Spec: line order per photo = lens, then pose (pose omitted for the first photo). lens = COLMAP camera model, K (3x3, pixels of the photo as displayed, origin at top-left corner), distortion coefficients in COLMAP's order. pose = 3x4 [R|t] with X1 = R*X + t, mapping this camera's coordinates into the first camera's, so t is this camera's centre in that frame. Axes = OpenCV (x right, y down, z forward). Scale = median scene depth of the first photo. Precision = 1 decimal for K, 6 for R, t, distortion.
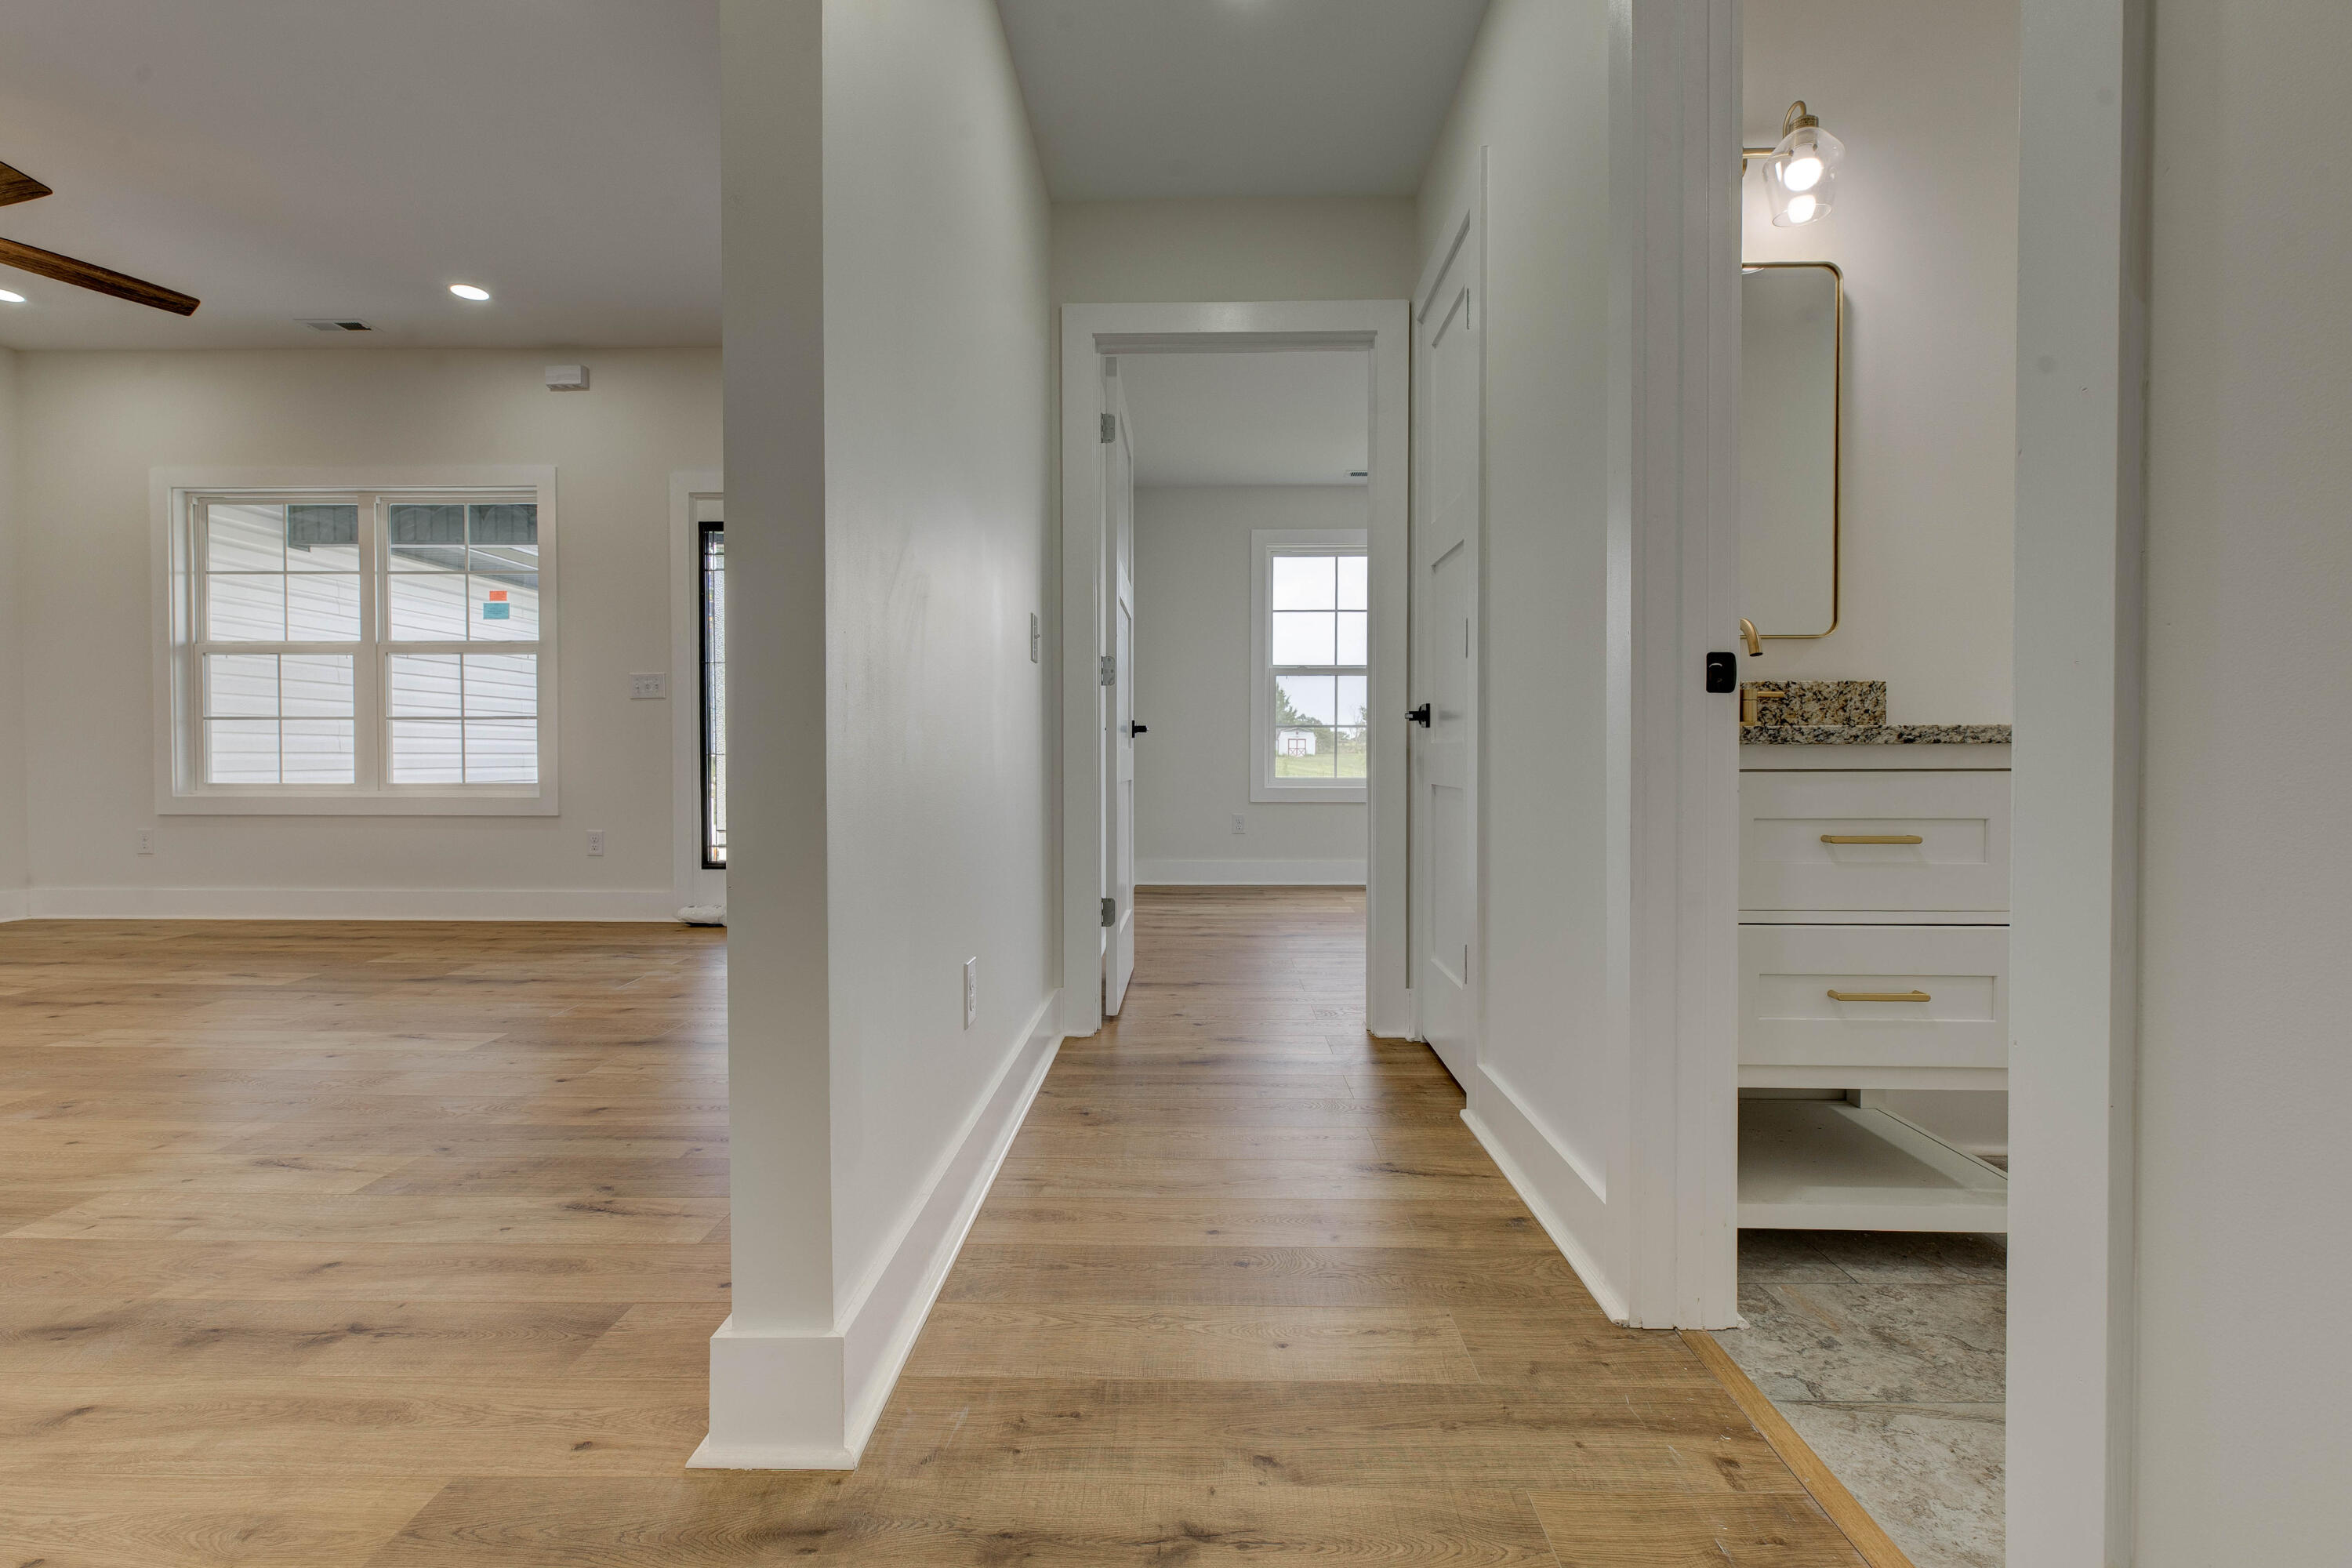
lens RADIAL K [[1077.6, 0, 1180.3], [0, 1077.6, 776.9], [0, 0, 1]] dist [0.021339, -0.001376]
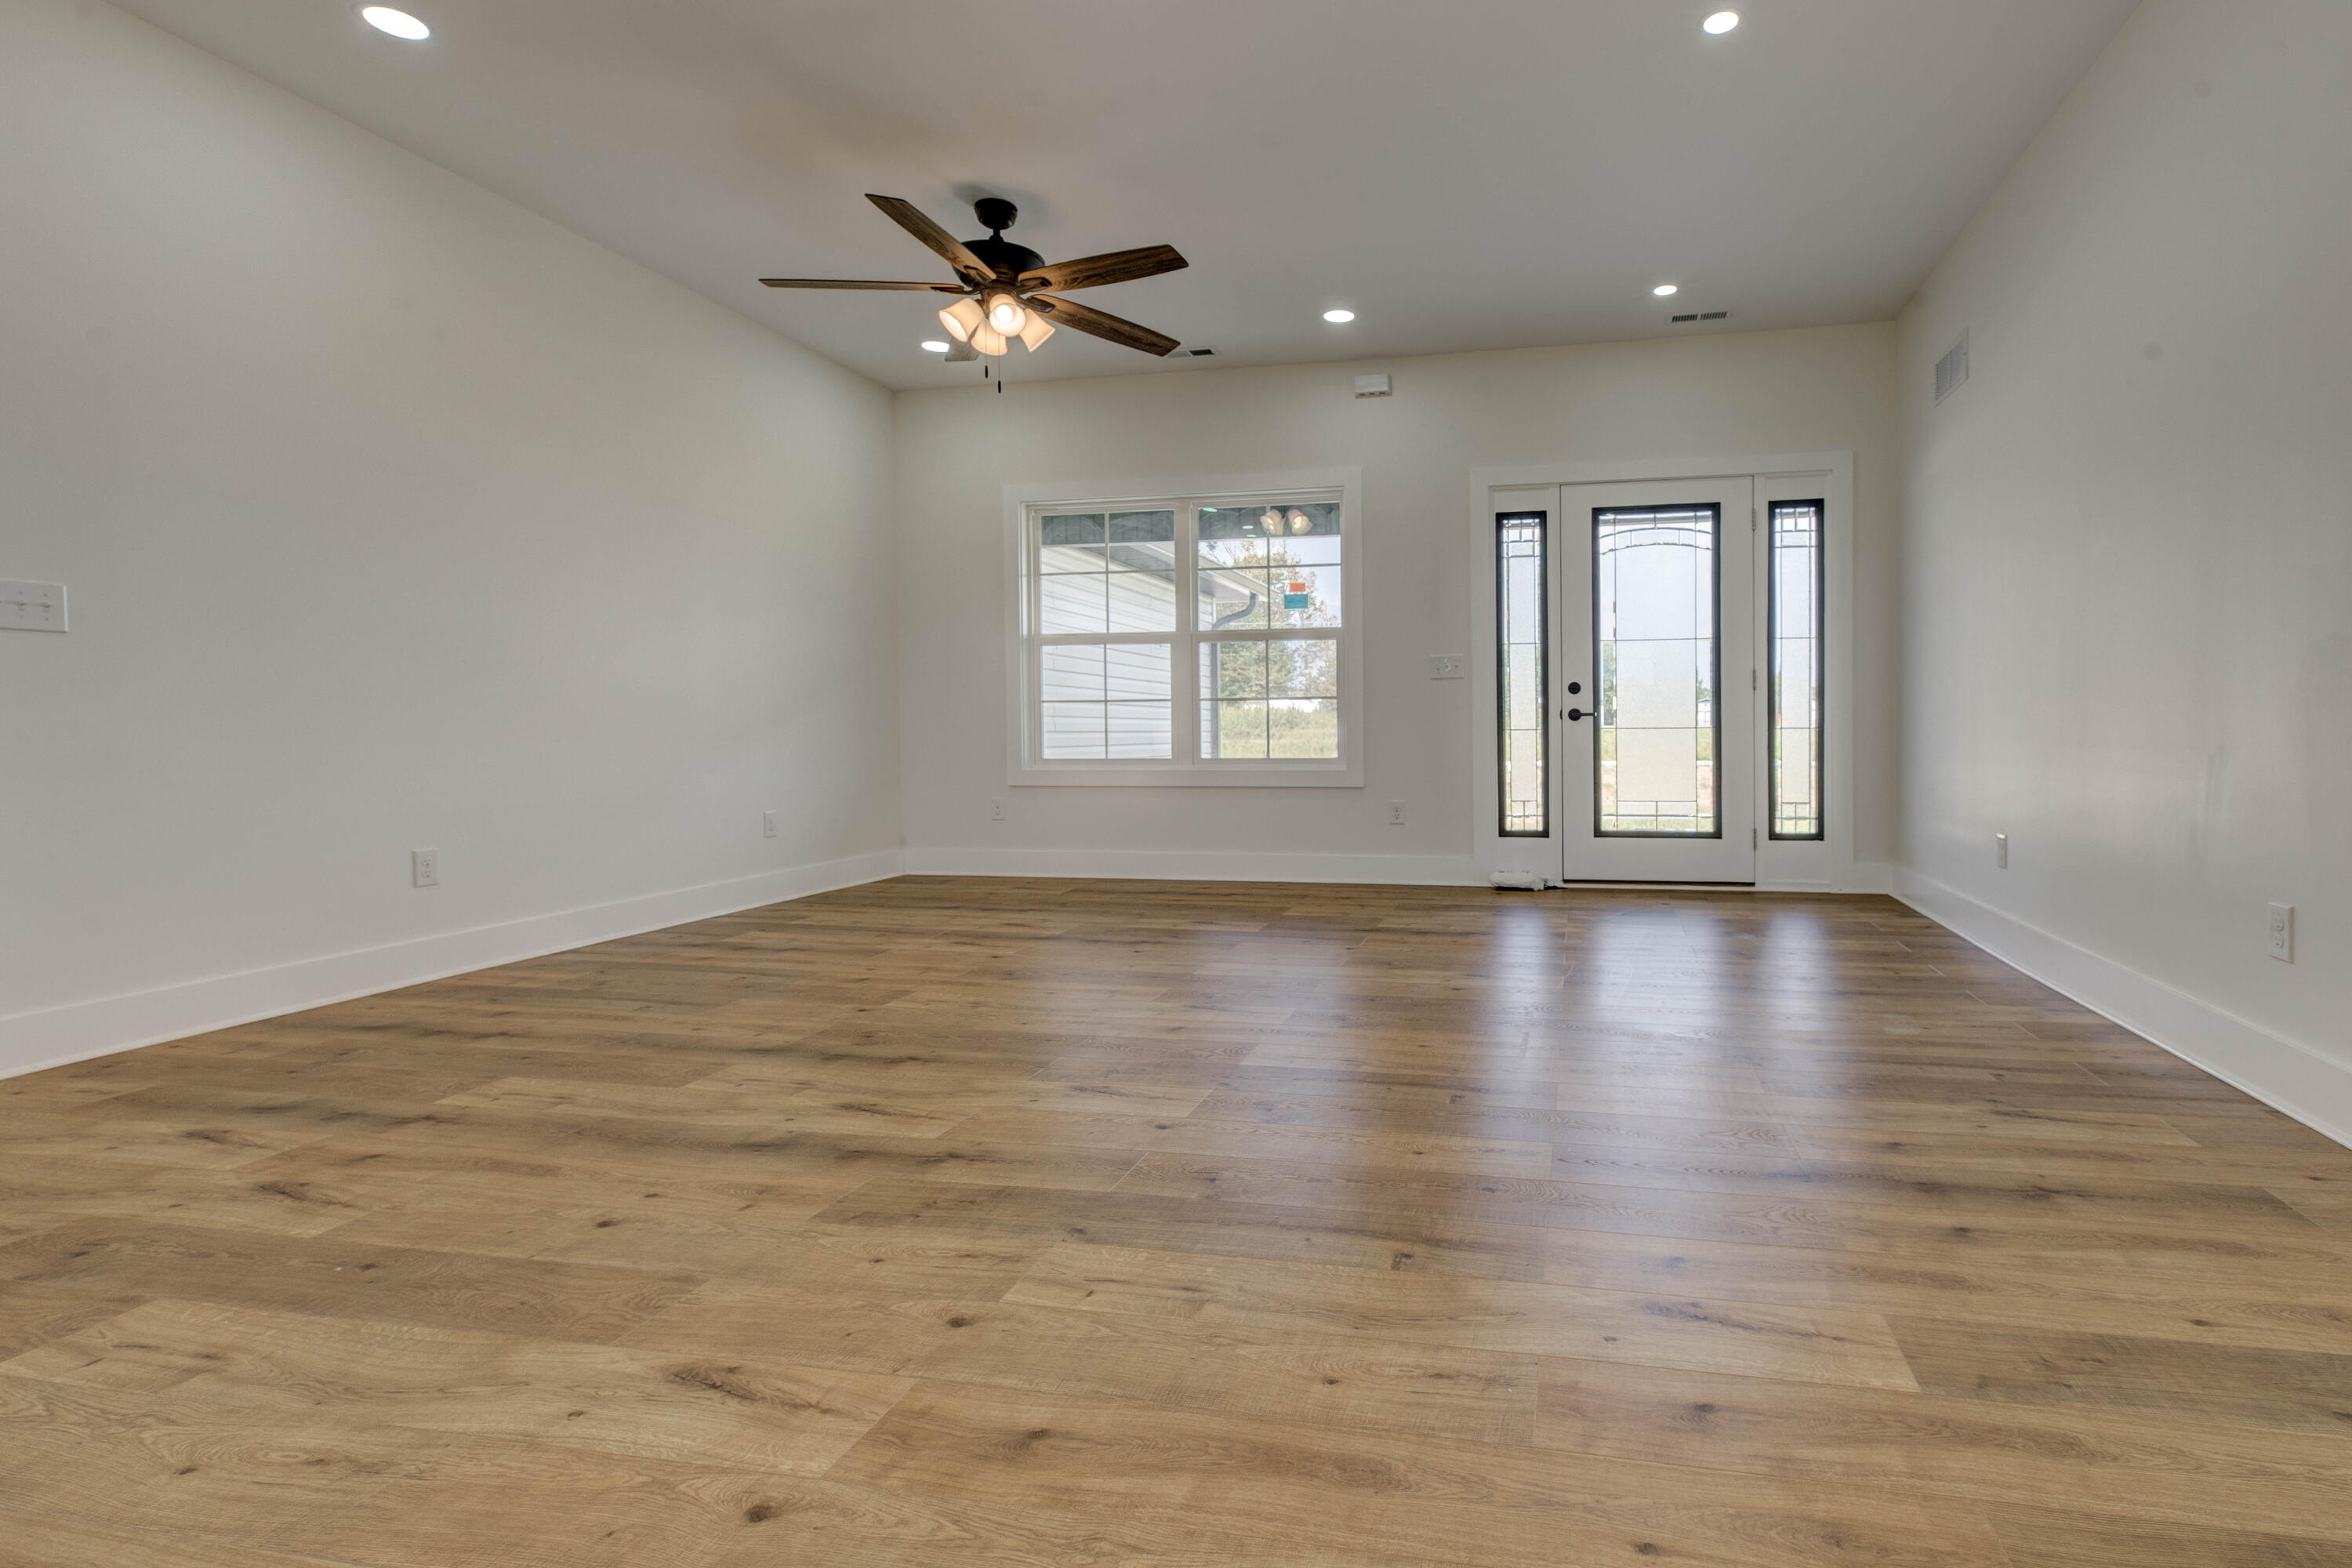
lens RADIAL K [[1112.9, 0, 1348.1], [0, 1112.9, 773.2], [0, 0, 1]] dist [0.006661, 0.000076]
pose [[0.989121, 0.000105, -0.147101, -1.087263], [0.002565, 0.999835, 0.017963, 0.003270], [0.147078, -0.018145, 0.988958, -0.294671]]
